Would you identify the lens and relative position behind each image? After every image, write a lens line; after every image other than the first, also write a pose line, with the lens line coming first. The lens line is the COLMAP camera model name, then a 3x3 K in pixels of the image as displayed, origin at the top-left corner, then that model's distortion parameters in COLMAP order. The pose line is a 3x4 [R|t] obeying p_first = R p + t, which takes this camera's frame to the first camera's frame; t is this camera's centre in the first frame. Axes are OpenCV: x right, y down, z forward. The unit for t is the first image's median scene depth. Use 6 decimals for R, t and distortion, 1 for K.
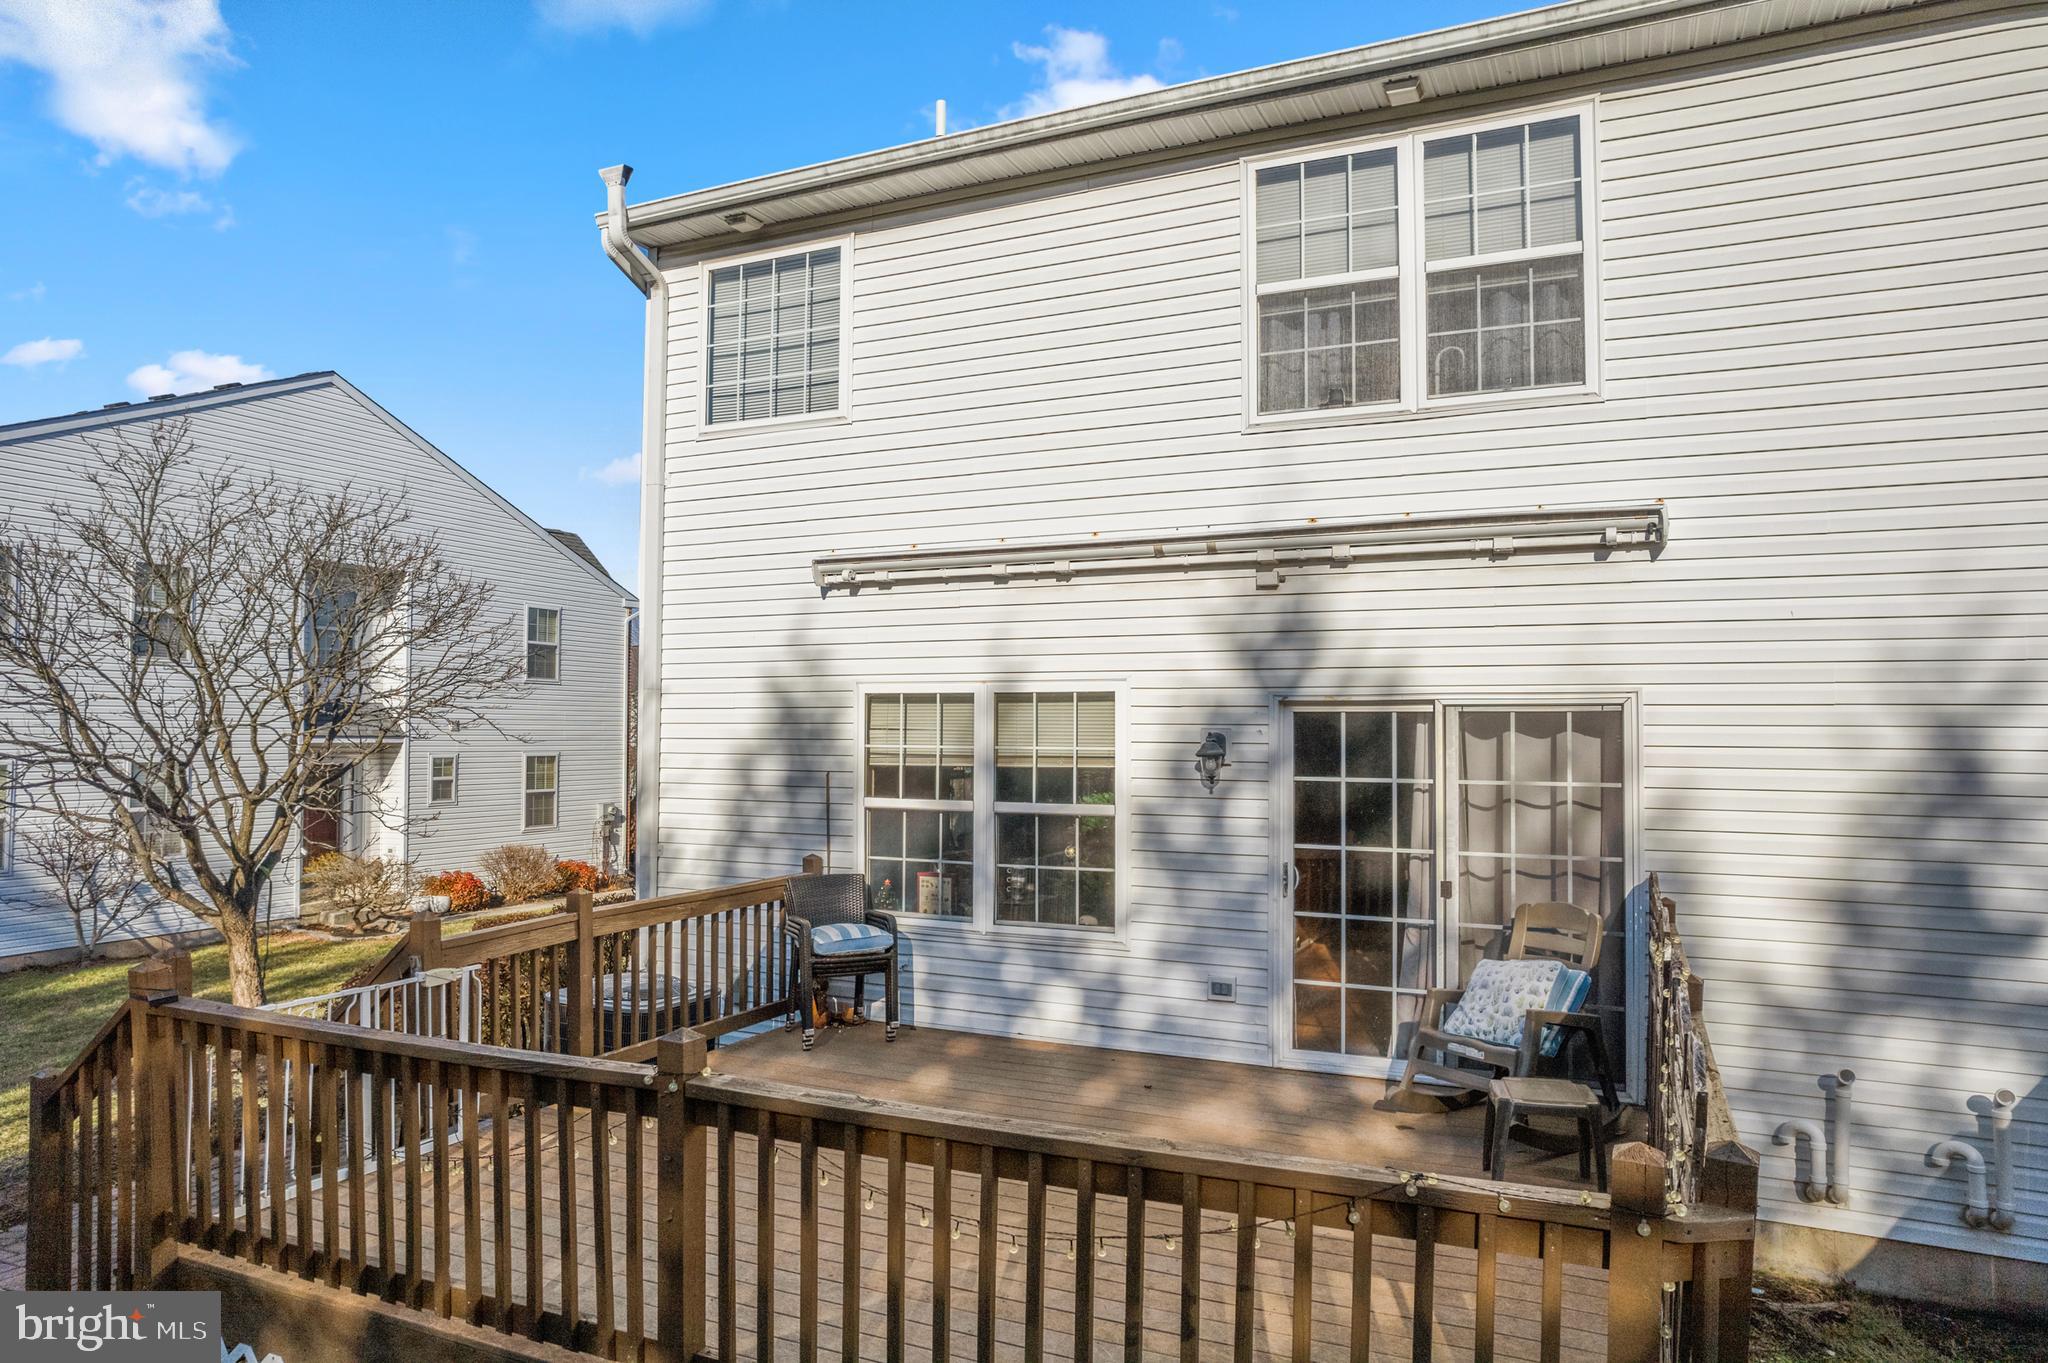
lens RADIAL K [[1317.6, 0, 1018.6], [0, 1317.6, 685.2], [0, 0, 1]] dist [-0.060547, 0.045602]
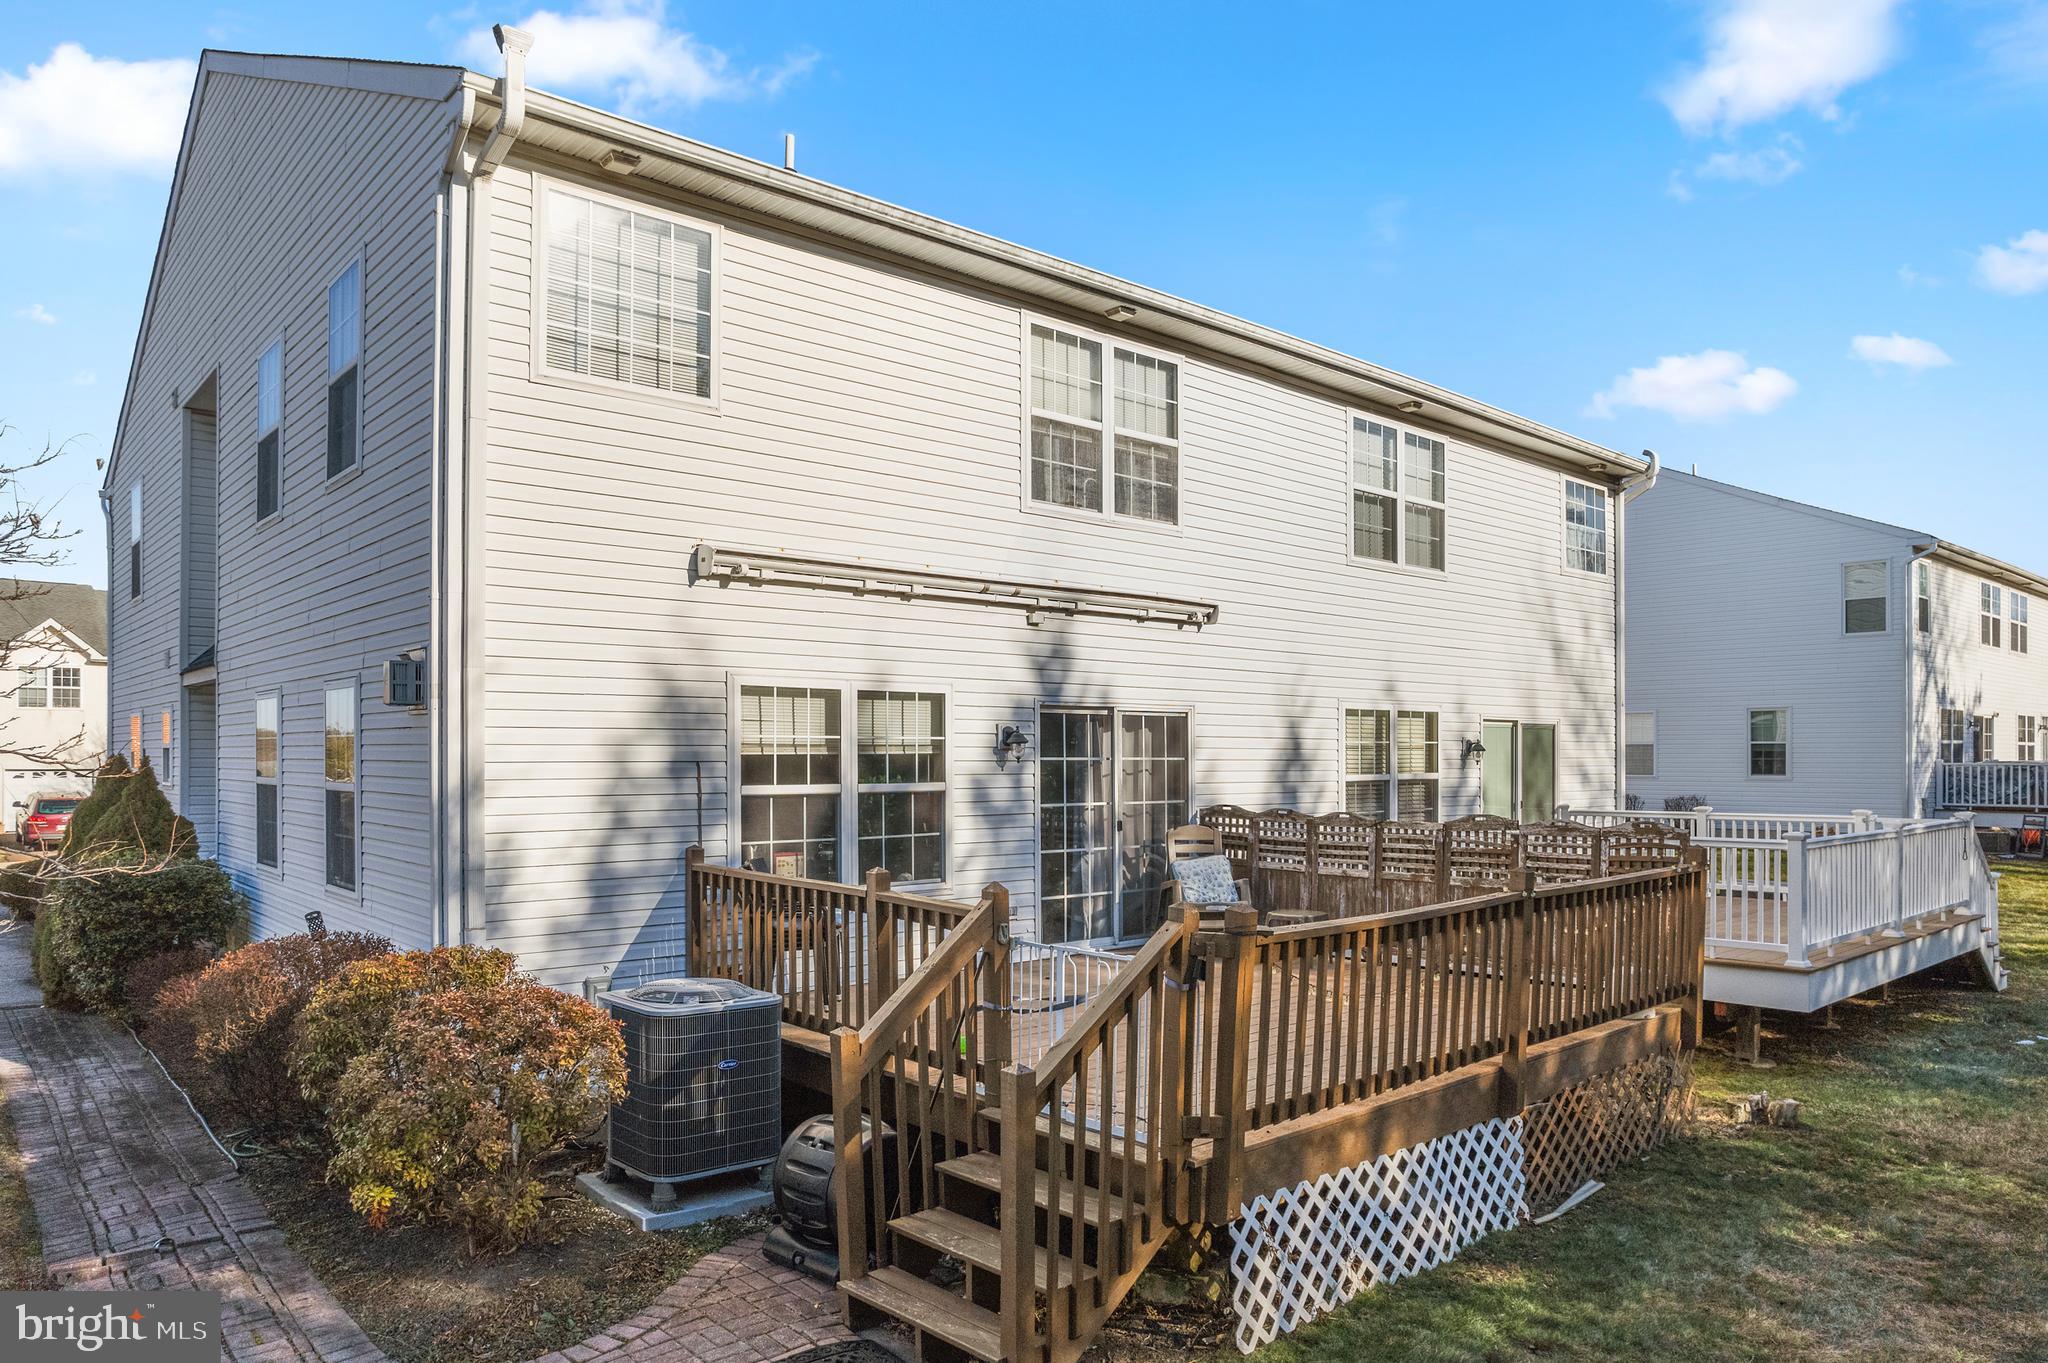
lens RADIAL K [[1317.6, 0, 1035.4], [0, 1317.6, 754.5], [0, 0, 1]] dist [-0.060547, 0.045602]
pose [[0.396316, -0.006493, 0.918091, -1.080493], [-0.030612, 0.999326, 0.020282, 0.036158], [-0.917604, -0.036143, 0.395850, 0.419104]]
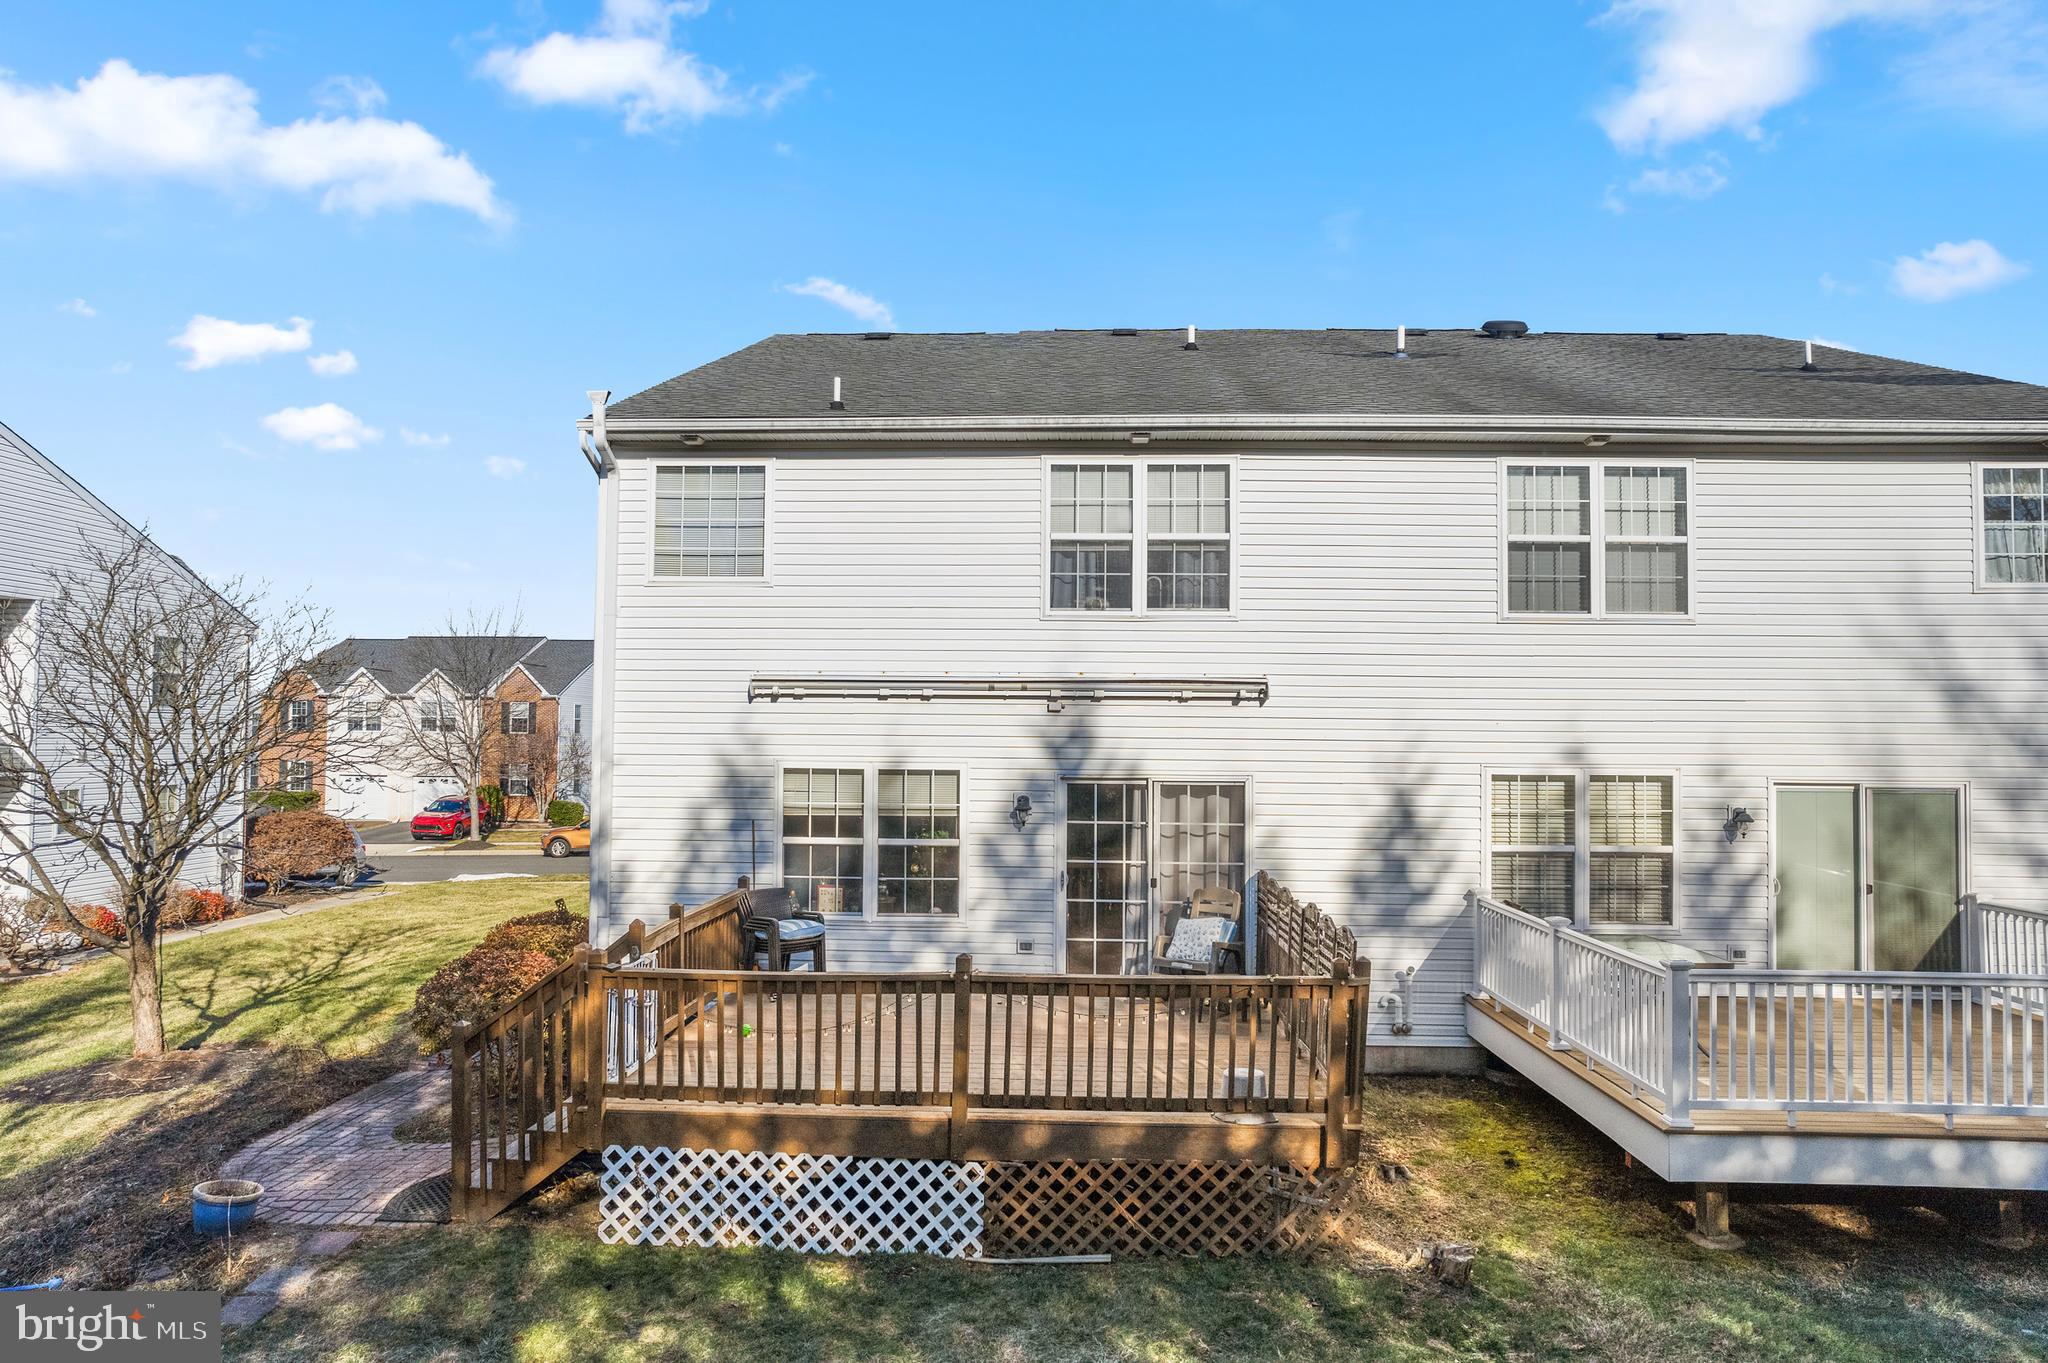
lens RADIAL K [[1317.6, 0, 1031.4], [0, 1317.6, 687.7], [0, 0, 1]] dist [-0.060547, 0.045602]
pose [[0.920747, 0.018737, 0.389711, -0.493628], [-0.018257, 0.999821, -0.004936, -0.092899], [-0.389733, -0.002570, 0.920924, -0.553887]]
